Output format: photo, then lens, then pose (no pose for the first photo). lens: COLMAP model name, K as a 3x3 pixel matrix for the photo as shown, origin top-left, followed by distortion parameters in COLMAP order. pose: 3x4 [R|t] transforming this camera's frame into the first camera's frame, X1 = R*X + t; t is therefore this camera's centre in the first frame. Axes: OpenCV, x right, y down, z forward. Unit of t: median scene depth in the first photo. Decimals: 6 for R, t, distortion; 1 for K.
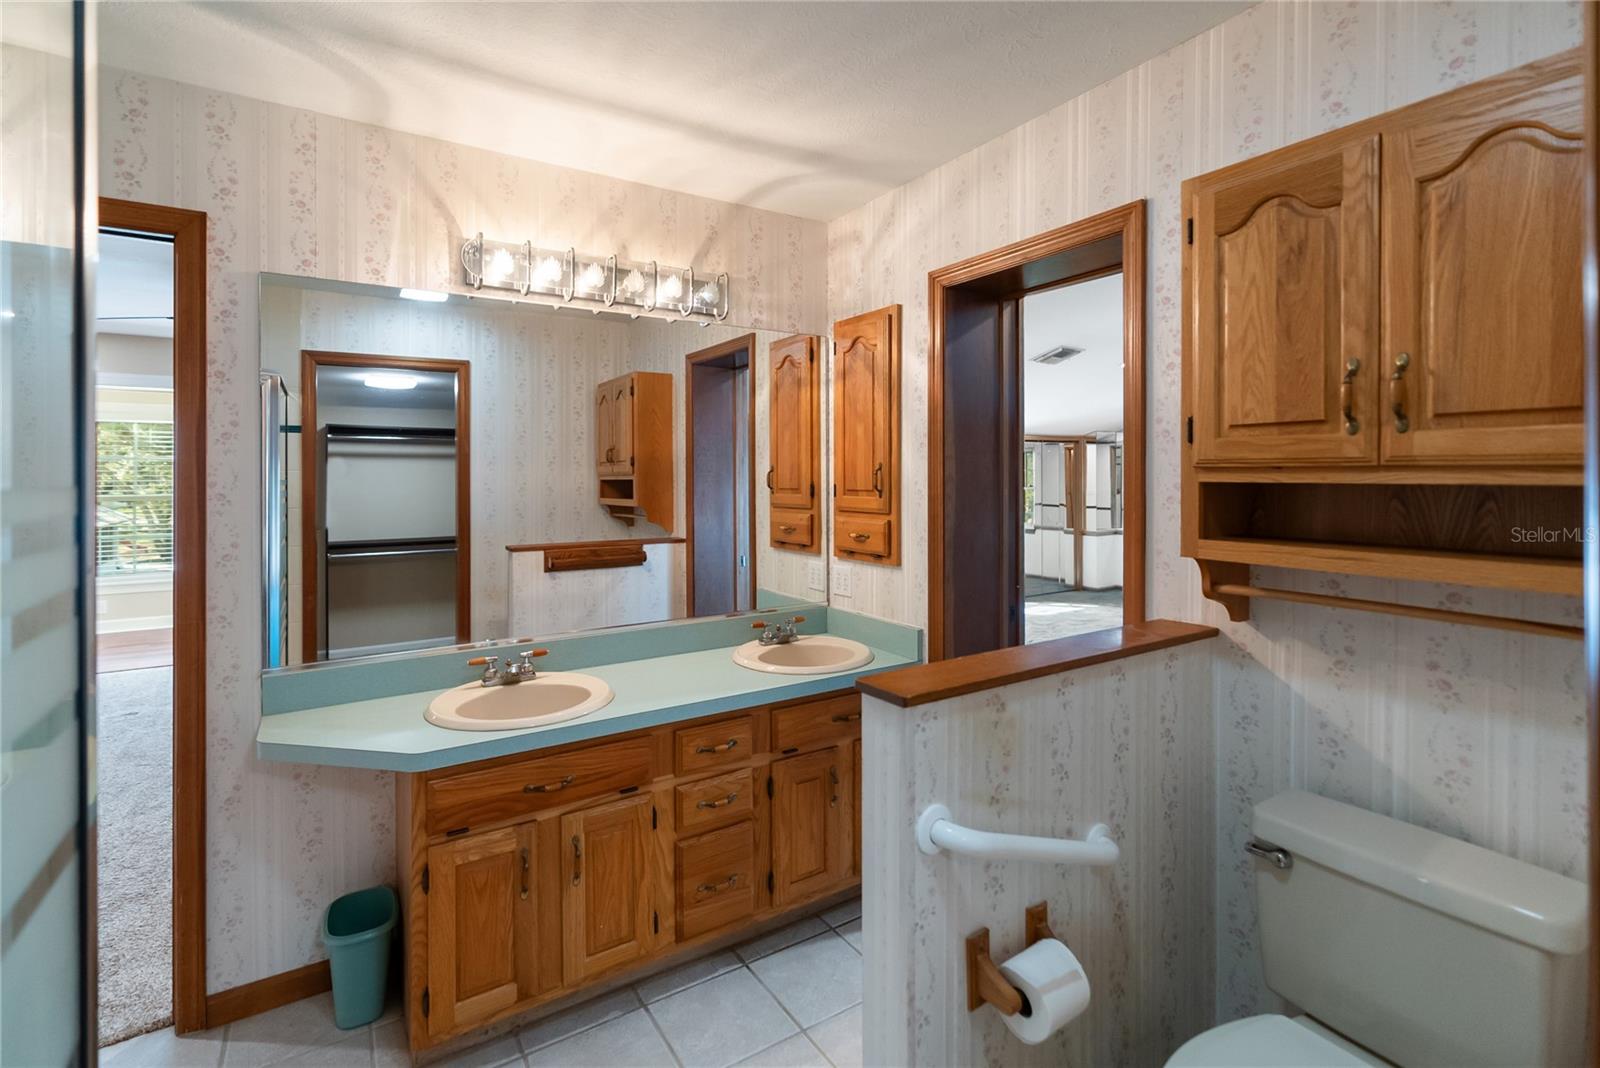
lens RADIAL K [[734.4, 0, 819.8], [0, 734.4, 479.0], [0, 0, 1]] dist [-0.007890, 0.004260]
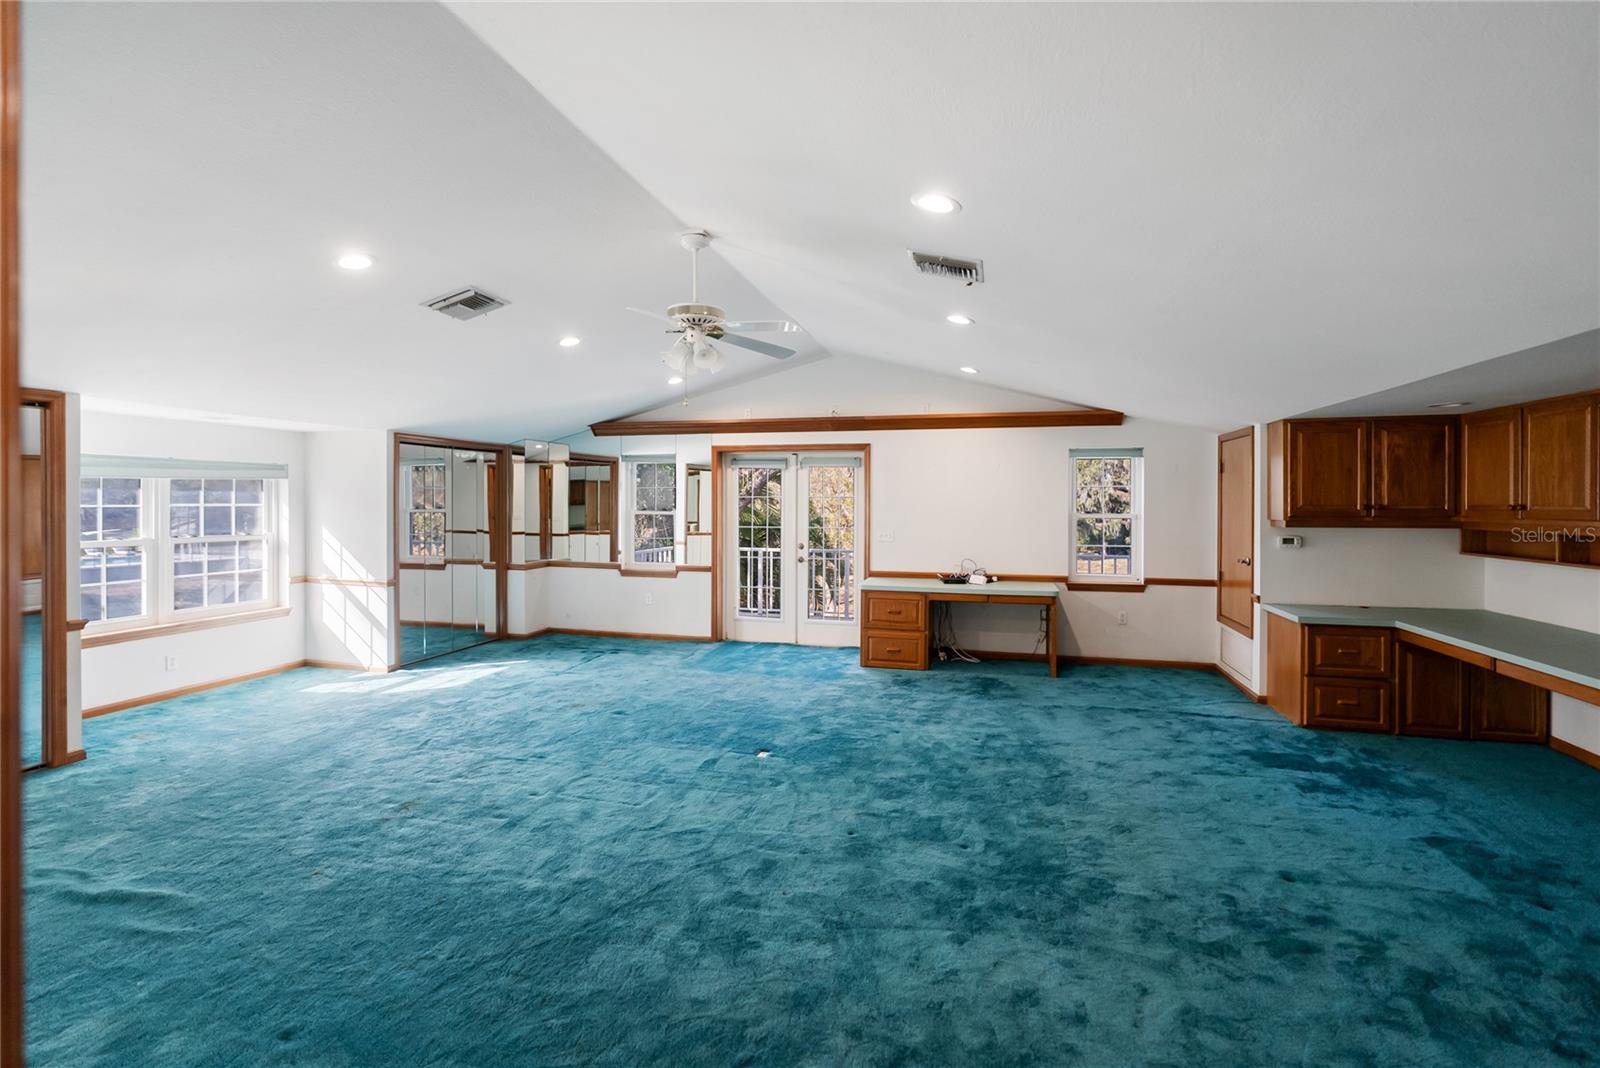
lens RADIAL K [[734.4, 0, 817.0], [0, 734.4, 503.7], [0, 0, 1]] dist [-0.007890, 0.004260]
pose [[0.737957, 0.003380, 0.674839, 0.071965], [-0.004502, 0.999990, -0.000086, 0.003785], [-0.674833, -0.002975, 0.737965, 0.193265]]
